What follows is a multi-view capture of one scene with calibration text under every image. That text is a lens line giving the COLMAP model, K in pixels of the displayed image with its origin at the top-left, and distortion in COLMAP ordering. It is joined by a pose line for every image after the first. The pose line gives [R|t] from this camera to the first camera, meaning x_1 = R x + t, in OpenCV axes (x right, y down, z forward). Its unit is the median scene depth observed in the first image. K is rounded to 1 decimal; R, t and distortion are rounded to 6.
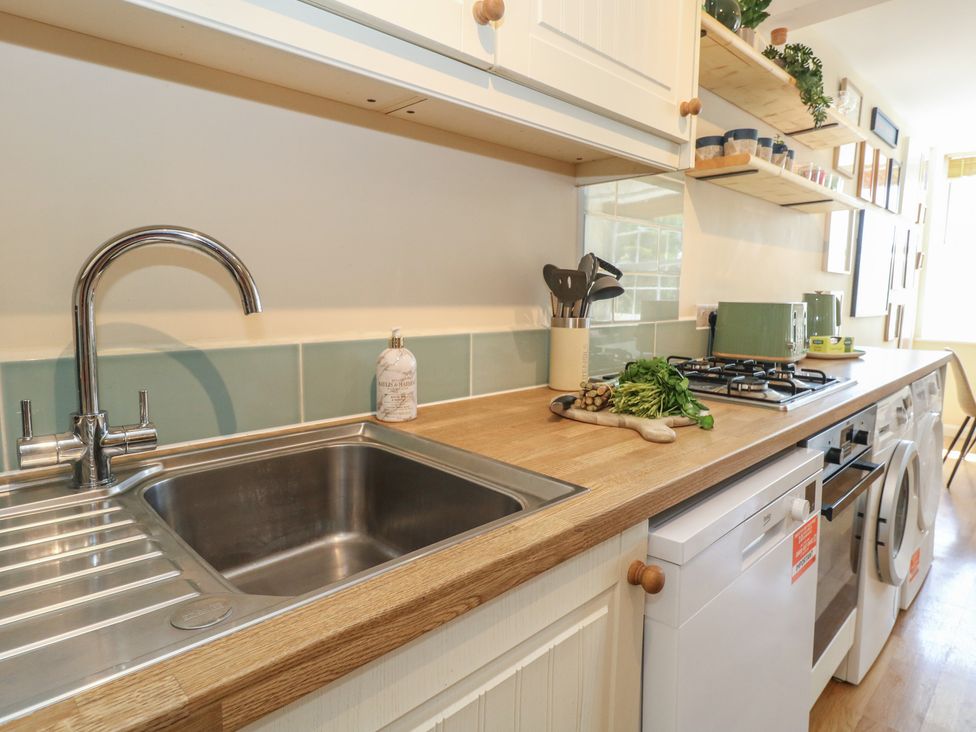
lens RADIAL K [[567.2, 0, 488.8], [0, 567.2, 358.8], [0, 0, 1]] dist [-0.000511, 0.000288]
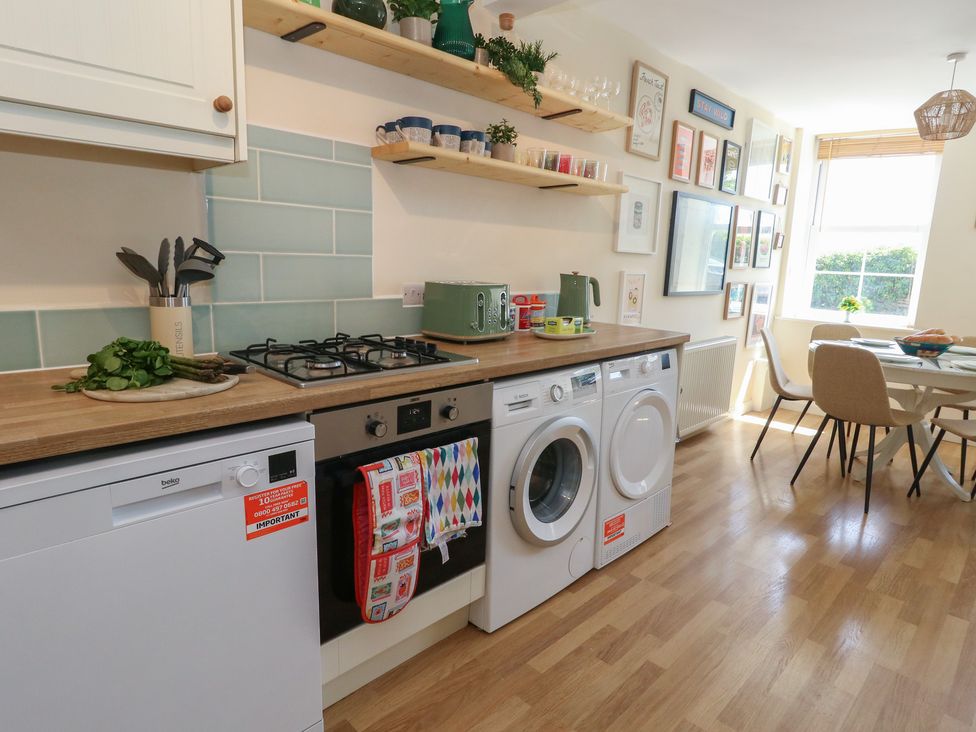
lens RADIAL K [[567.2, 0, 492.6], [0, 567.2, 361.5], [0, 0, 1]] dist [-0.000511, 0.000288]
pose [[0.999445, 0.025962, 0.020887, 0.544045], [-0.027362, 0.997185, 0.069806, -0.031138], [-0.019016, -0.070339, 0.997342, -0.071869]]
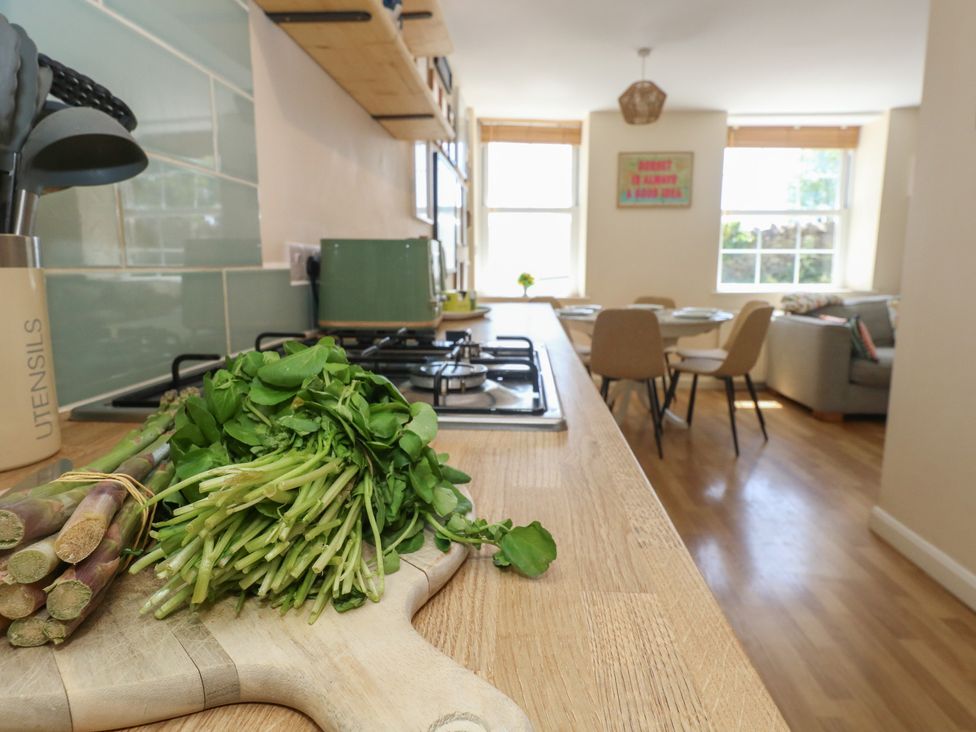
lens RADIAL K [[602.1, 0, 498.6], [0, 602.1, 360.4], [0, 0, 1]] dist [0.002293, 0.002670]
pose [[0.727750, -0.111863, 0.676658, 0.092736], [0.080445, 0.993721, 0.077760, -0.005043], [-0.681108, -0.002156, 0.732180, 0.411189]]
